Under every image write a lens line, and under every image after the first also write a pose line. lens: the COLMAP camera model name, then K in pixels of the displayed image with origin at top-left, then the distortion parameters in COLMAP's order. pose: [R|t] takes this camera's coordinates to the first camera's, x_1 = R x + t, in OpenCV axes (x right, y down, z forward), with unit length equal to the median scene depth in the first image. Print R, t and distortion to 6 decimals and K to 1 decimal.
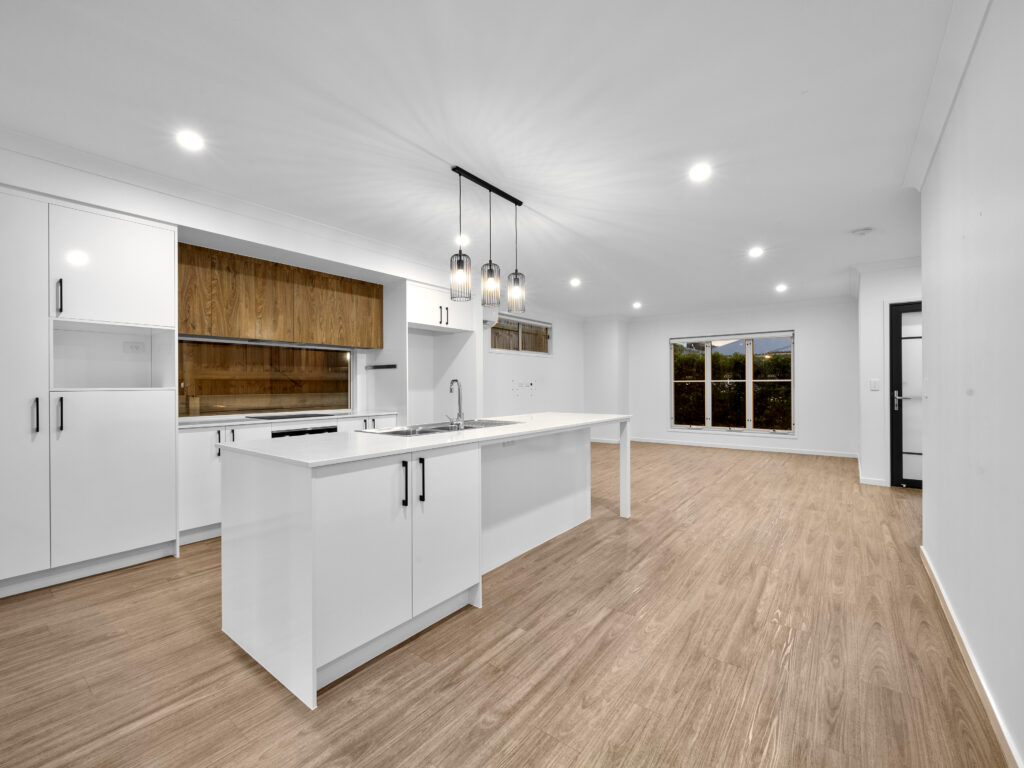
lens RADIAL K [[449.1, 0, 512.0], [0, 449.1, 384.0], [0, 0, 1]] dist [-0.000603, 0.000045]
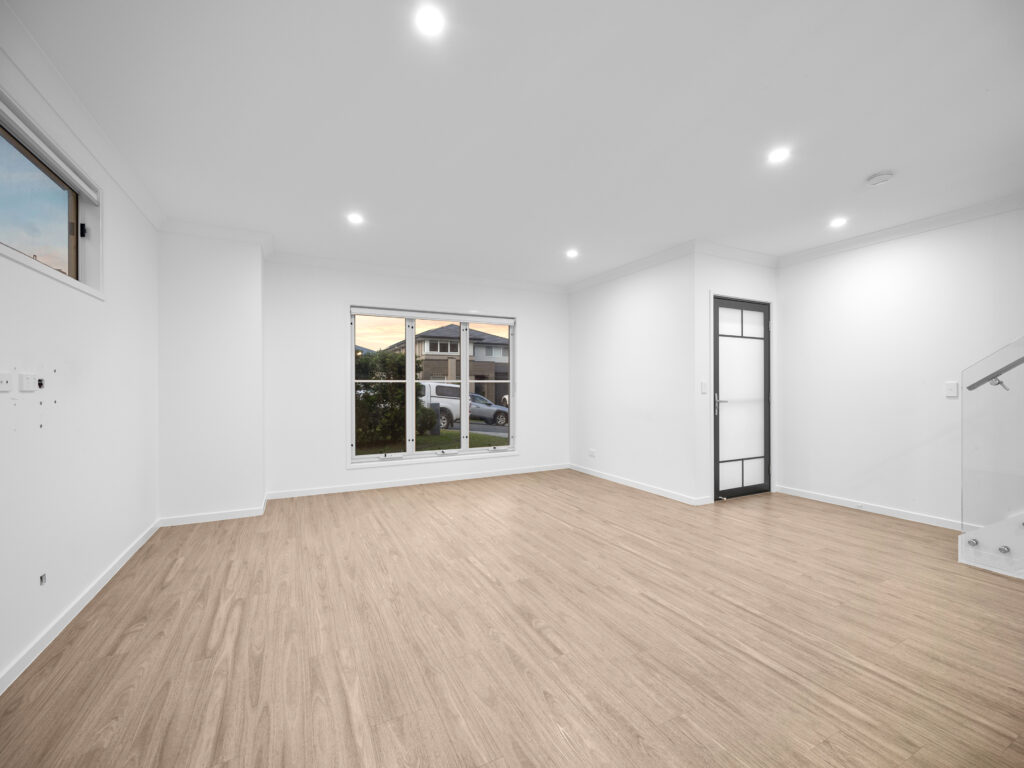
lens RADIAL K [[449.1, 0, 512.0], [0, 449.1, 384.0], [0, 0, 1]] dist [-0.000603, 0.000045]
pose [[0.441114, 0.008063, 0.897415, -0.155879], [-0.001614, 0.999965, -0.008191, 0.005153], [-0.897450, 0.002165, 0.441112, 1.232825]]
